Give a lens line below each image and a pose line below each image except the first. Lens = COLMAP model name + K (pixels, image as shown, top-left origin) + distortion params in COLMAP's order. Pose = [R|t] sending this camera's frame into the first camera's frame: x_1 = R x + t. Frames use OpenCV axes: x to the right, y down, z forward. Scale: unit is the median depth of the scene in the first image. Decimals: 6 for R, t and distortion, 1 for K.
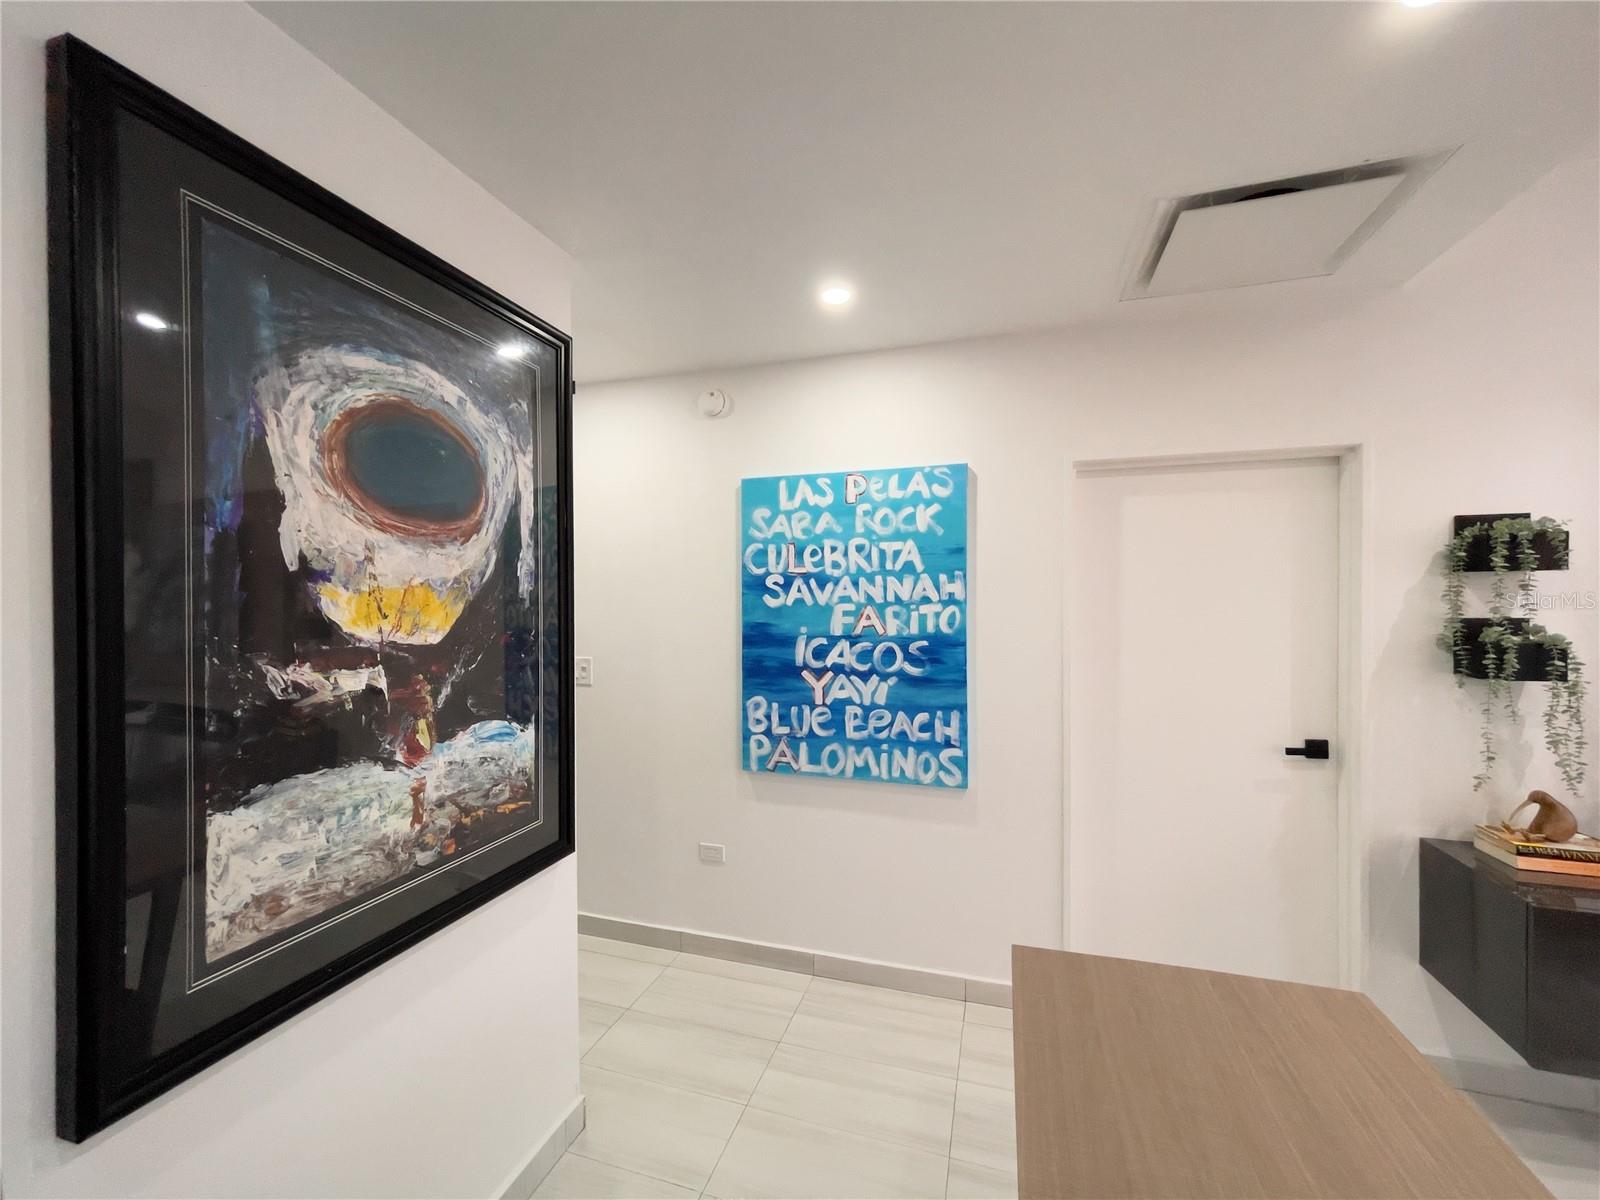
lens RADIAL K [[646.2, 0, 797.9], [0, 646.2, 607.0], [0, 0, 1]] dist [0.001405, 0.001993]
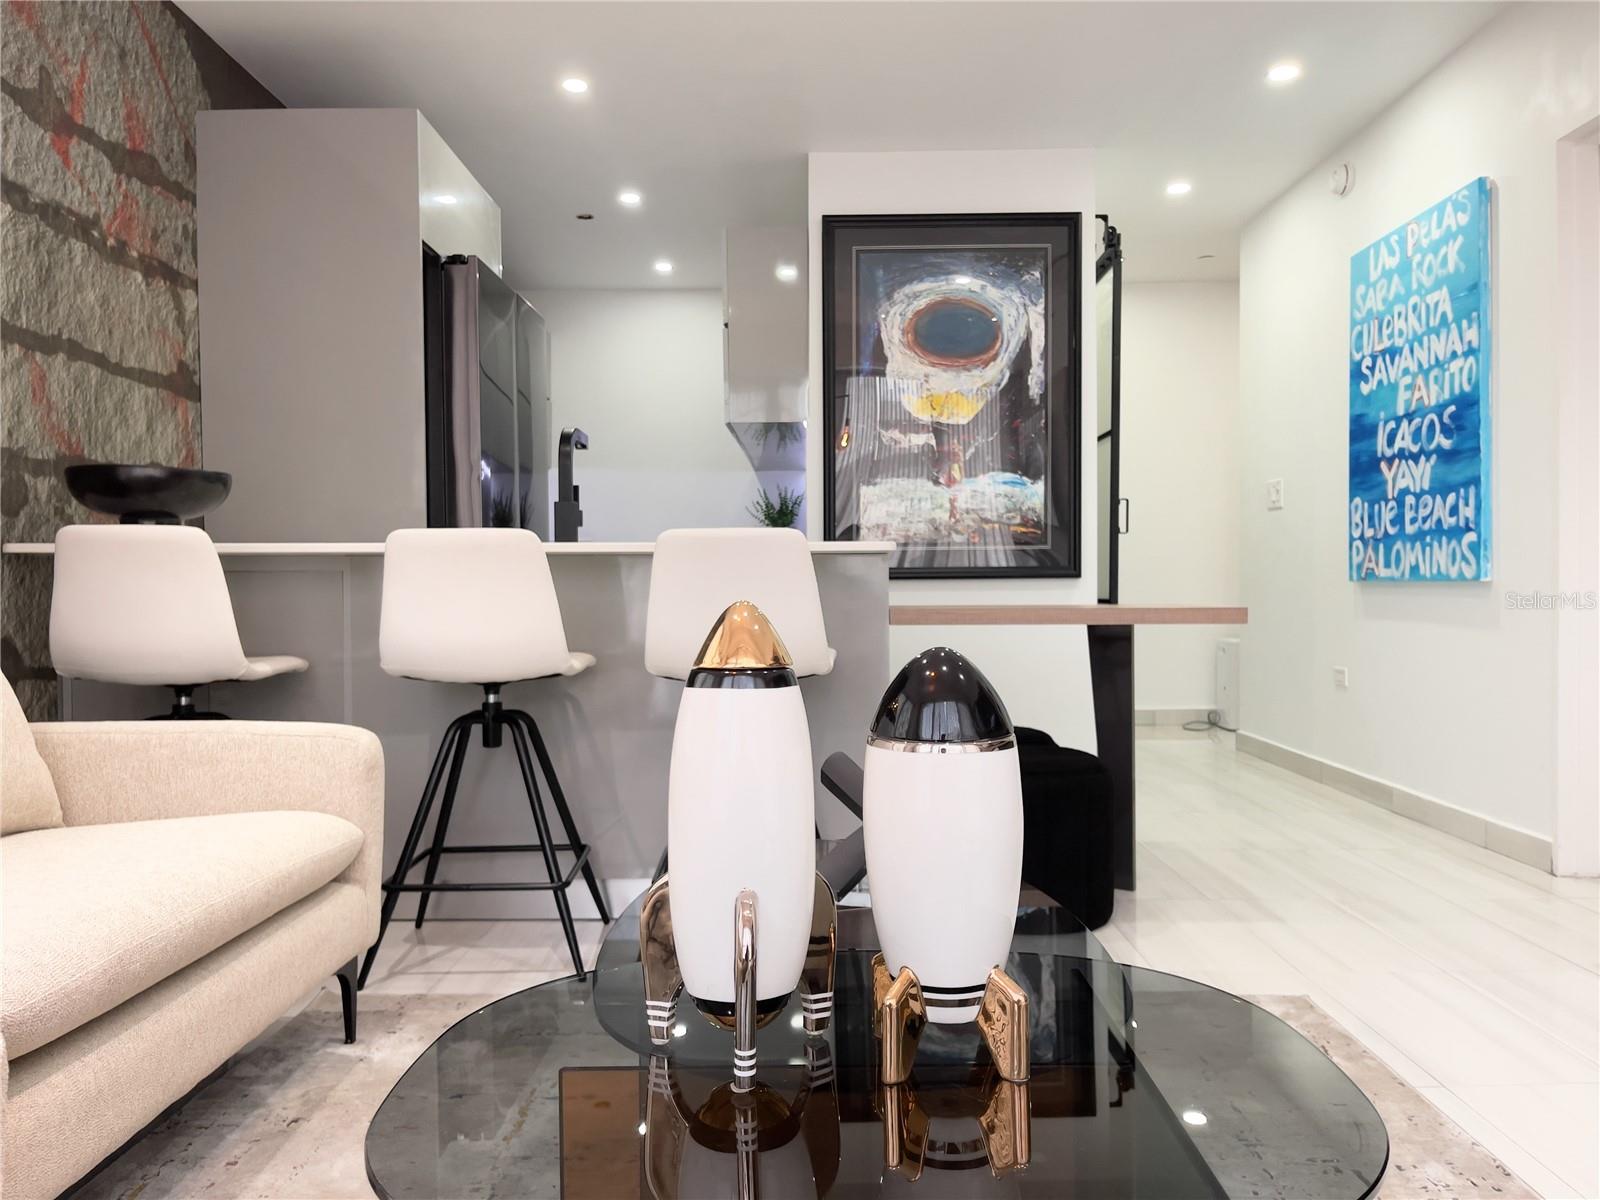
lens RADIAL K [[1188.7, 0, 805.0], [0, 1188.7, 597.6], [0, 0, 1]] dist [0.006353, 0.001325]
pose [[0.287545, 0.016220, -0.957630, 1.793276], [-0.001906, 0.999864, 0.016363, 0.347080], [0.957765, -0.002880, 0.287537, -0.290002]]
